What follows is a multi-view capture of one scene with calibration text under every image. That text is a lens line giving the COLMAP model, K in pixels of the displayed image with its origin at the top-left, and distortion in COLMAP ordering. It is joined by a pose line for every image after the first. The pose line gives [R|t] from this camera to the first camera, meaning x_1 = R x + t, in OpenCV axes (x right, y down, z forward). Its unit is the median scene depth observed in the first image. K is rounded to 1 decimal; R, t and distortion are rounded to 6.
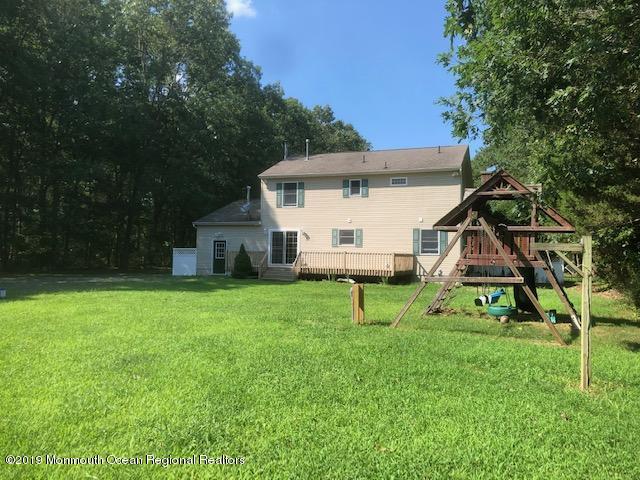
lens RADIAL K [[517.6, 0, 319.1], [0, 517.6, 244.1], [0, 0, 1]] dist [0.017310, -0.000739]
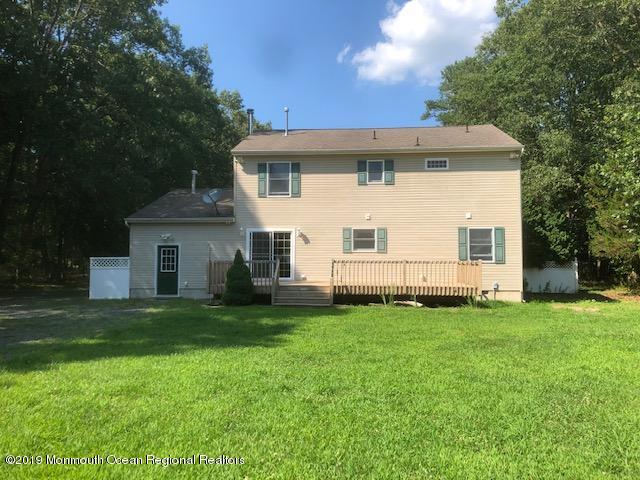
lens RADIAL K [[517.6, 0, 320.6], [0, 517.6, 234.8], [0, 0, 1]] dist [0.017310, -0.000739]
pose [[0.963911, -0.000534, 0.266225, -0.190903], [0.008226, 0.999580, -0.027777, -0.000528], [-0.266099, 0.028964, 0.963511, 0.310155]]
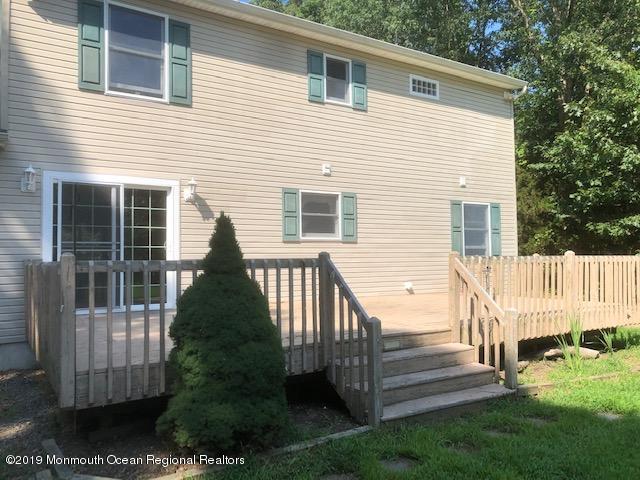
lens RADIAL K [[517.6, 0, 315.8], [0, 517.6, 242.8], [0, 0, 1]] dist [0.017310, -0.000739]
pose [[0.595394, -0.000359, 0.803434, -0.224236], [0.003709, 0.999990, -0.002302, 0.006261], [-0.803426, 0.004350, 0.595389, 0.765116]]
